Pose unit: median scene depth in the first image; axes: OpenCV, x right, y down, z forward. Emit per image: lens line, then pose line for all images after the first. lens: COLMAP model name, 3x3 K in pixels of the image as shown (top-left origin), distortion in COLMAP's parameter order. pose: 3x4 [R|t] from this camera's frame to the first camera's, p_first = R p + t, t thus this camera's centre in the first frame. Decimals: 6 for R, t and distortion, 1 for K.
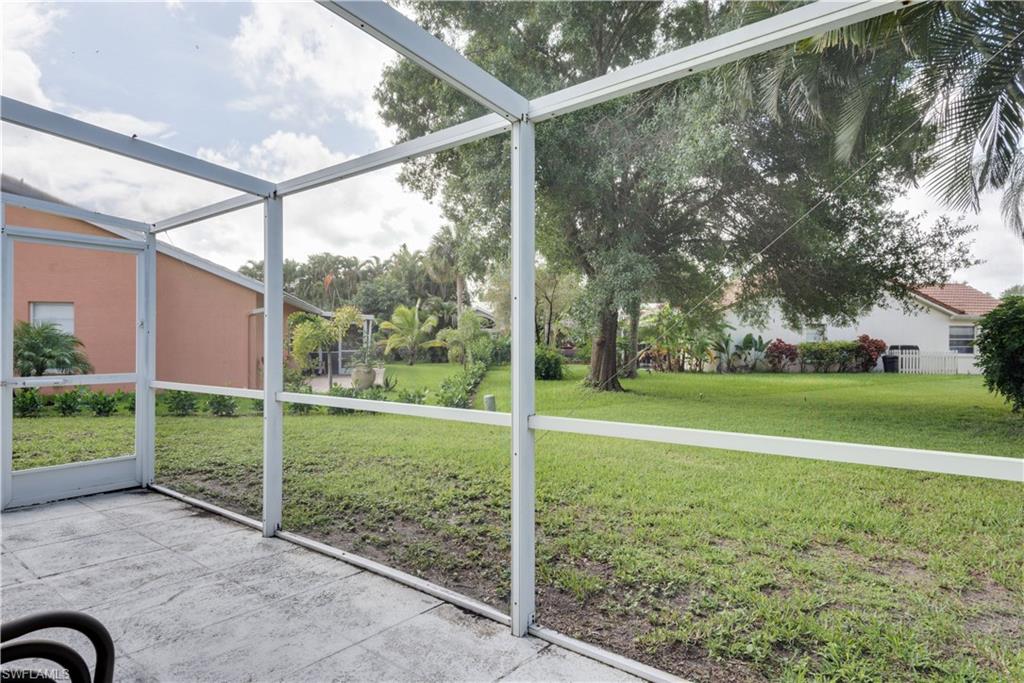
lens RADIAL K [[575.4, 0, 510.4], [0, 575.4, 343.8], [0, 0, 1]] dist [0.042423, -0.021550]
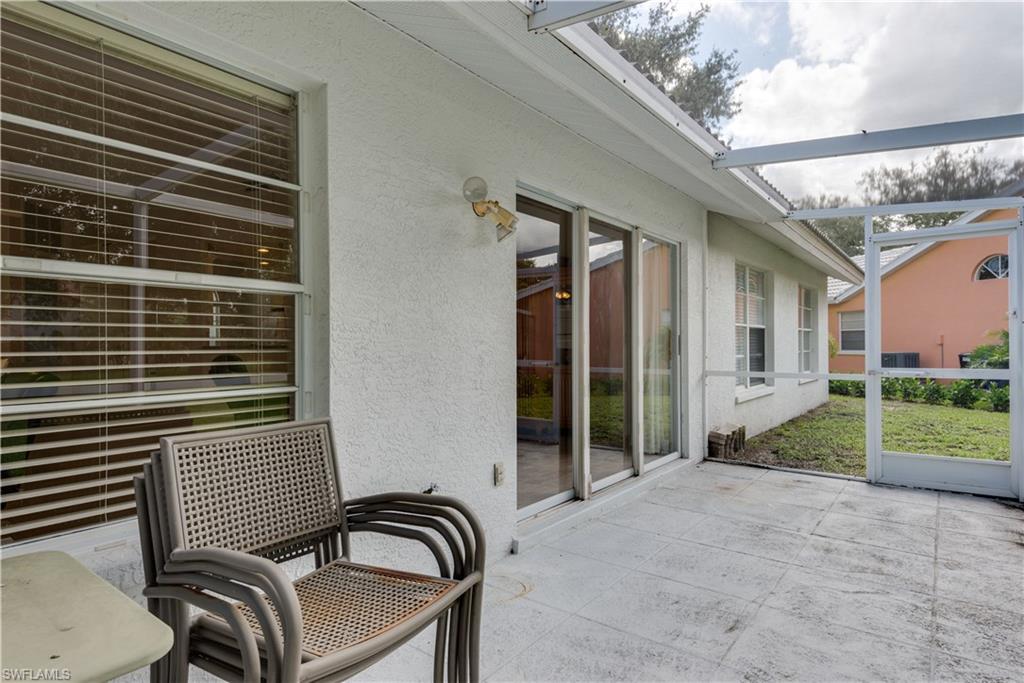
lens RADIAL K [[575.4, 0, 510.4], [0, 575.4, 343.8], [0, 0, 1]] dist [0.042423, -0.021550]
pose [[0.058870, -0.000792, -0.998265, 0.329889], [0.006527, 0.999979, -0.000408, 0.010617], [0.998244, -0.006492, 0.058874, 0.316608]]
